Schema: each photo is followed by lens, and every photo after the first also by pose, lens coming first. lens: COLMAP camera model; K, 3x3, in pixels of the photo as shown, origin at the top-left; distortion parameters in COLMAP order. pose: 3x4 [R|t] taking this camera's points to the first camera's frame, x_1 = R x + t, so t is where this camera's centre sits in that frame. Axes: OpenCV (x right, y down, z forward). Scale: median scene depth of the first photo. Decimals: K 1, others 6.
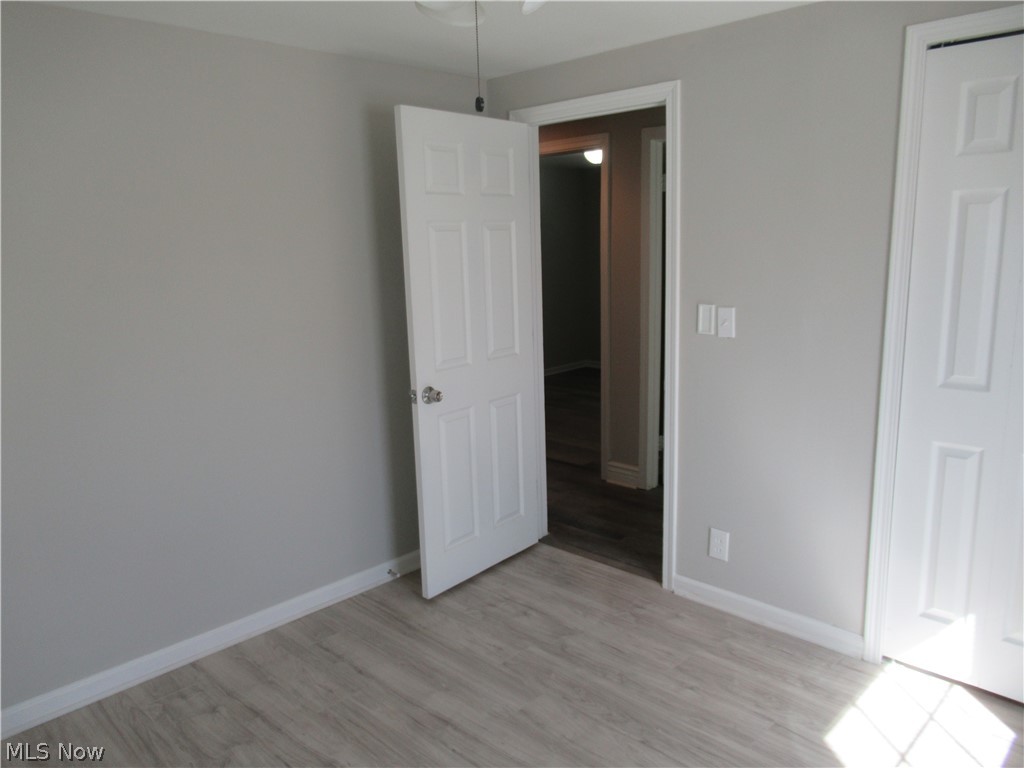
lens RADIAL K [[764.7, 0, 512.0], [0, 764.7, 384.0], [0, 0, 1]] dist [0.000639, -0.006778]
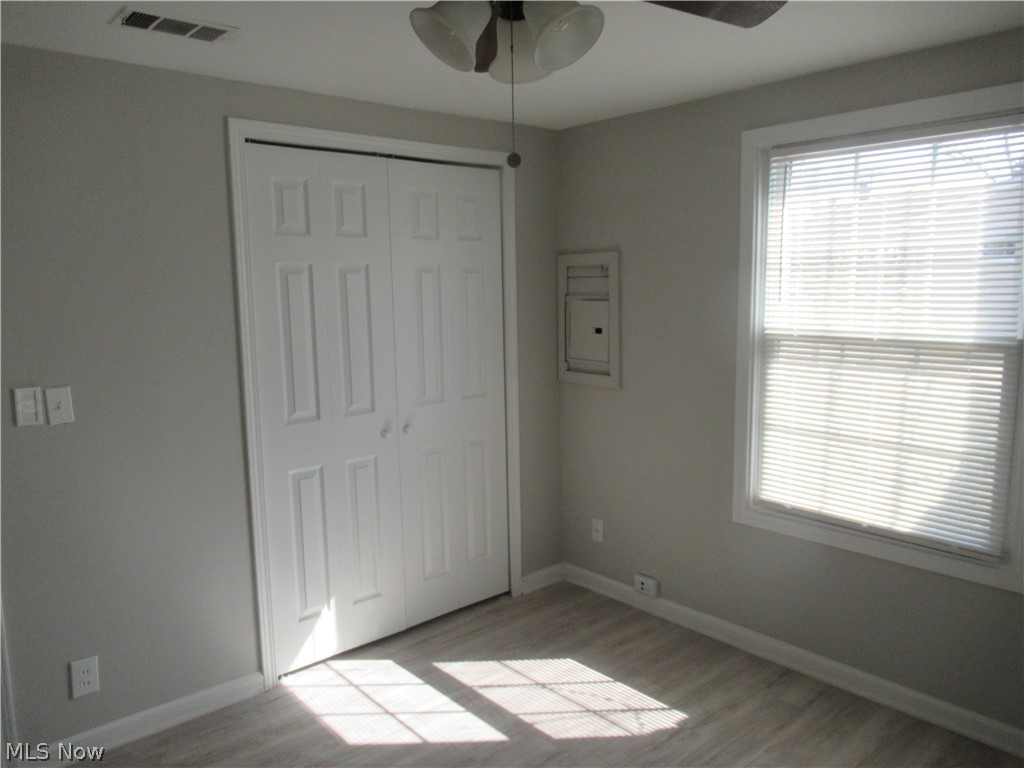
lens RADIAL K [[764.7, 0, 512.0], [0, 764.7, 384.0], [0, 0, 1]] dist [0.000639, -0.006778]
pose [[0.080958, -0.106156, 0.991048, -0.554683], [0.203467, 0.975134, 0.087830, -0.086488], [-0.975729, 0.194535, 0.100544, 0.497518]]
